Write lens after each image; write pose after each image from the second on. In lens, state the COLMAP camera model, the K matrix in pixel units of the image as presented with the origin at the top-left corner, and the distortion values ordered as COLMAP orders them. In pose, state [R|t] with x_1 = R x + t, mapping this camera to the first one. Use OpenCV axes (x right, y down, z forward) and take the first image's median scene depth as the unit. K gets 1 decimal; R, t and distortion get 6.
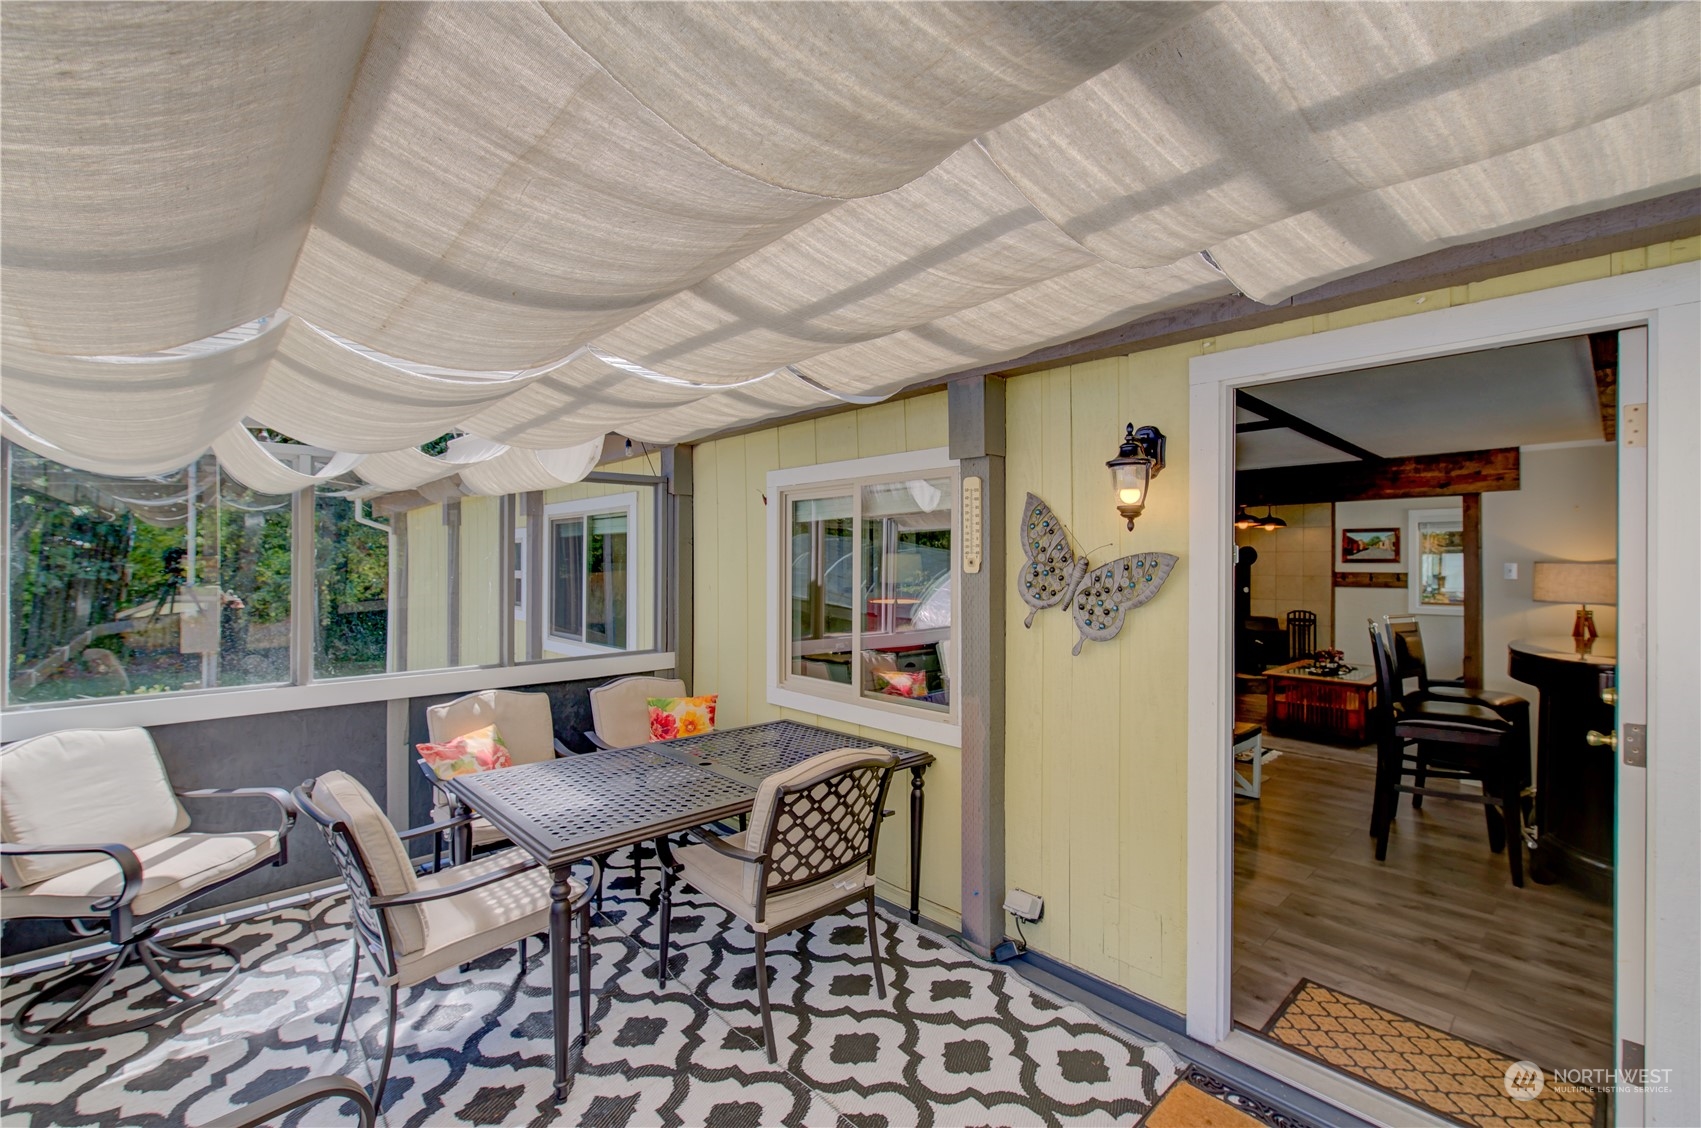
lens RADIAL K [[726.2, 0, 855.1], [0, 726.2, 564.0], [0, 0, 1]] dist [0.001626, 0.000352]
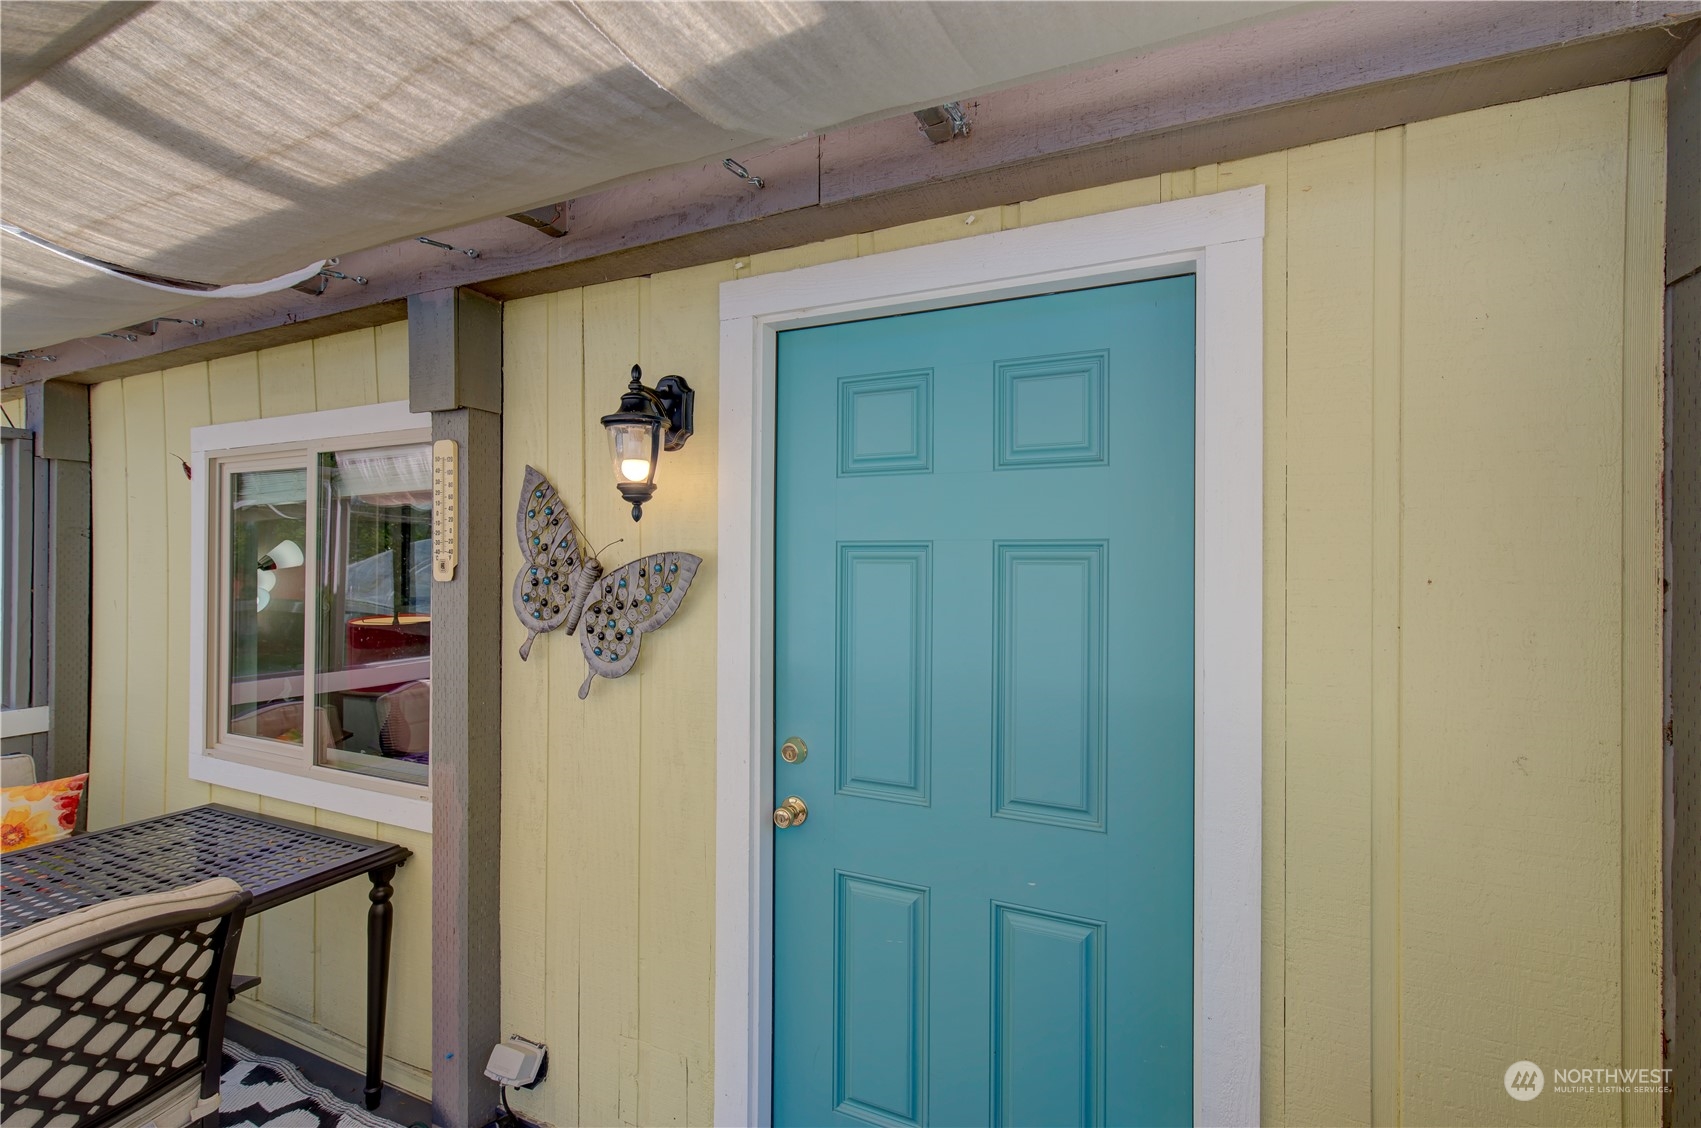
lens RADIAL K [[754.0, 0, 823.0], [0, 754.0, 564.7], [0, 0, 1]] dist [0.003009, 0.000548]
pose [[0.931304, 0.001014, 0.364240, 0.249482], [0.000134, 0.999995, -0.003126, -0.001016], [-0.364242, 0.002960, 0.931300, 0.232915]]
